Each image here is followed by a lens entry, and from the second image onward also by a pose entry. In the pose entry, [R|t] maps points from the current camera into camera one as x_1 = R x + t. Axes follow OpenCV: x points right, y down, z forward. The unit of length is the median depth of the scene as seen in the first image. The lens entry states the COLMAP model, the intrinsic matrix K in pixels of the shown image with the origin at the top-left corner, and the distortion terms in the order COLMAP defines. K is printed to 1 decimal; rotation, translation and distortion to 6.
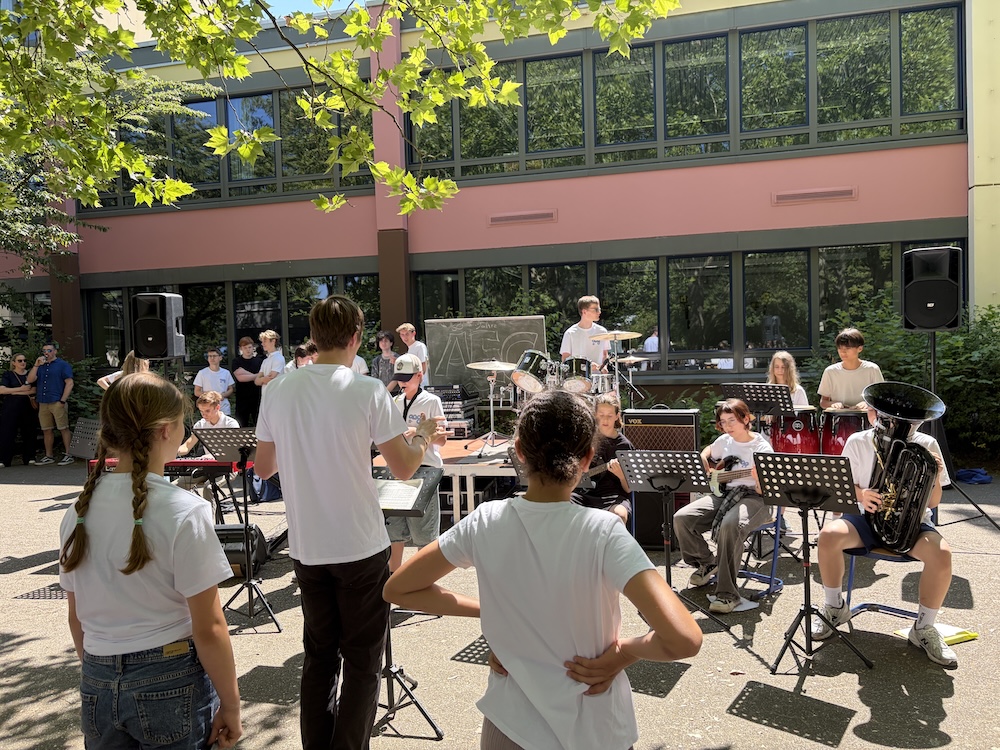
lens RADIAL K [[758.5, 0, 500.0], [0, 758.5, 375.0], [0, 0, 1]] dist [-0.000245, 0.000267]
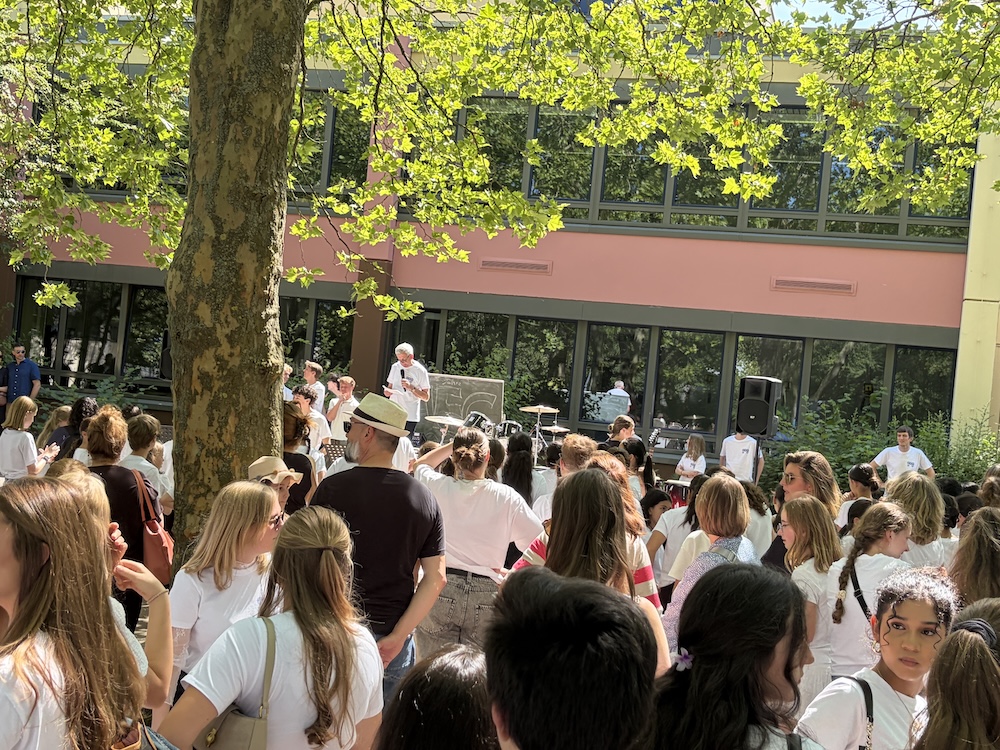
lens RADIAL K [[1311.9, 0, 500.0], [0, 1311.9, 375.0], [0, 0, 1]] dist [0.003885, 0.003763]
pose [[0.992305, 0.122168, -0.020136, 0.085797], [-0.122933, 0.991503, -0.042547, -0.004078], [0.014767, 0.044695, 0.998892, -0.864569]]
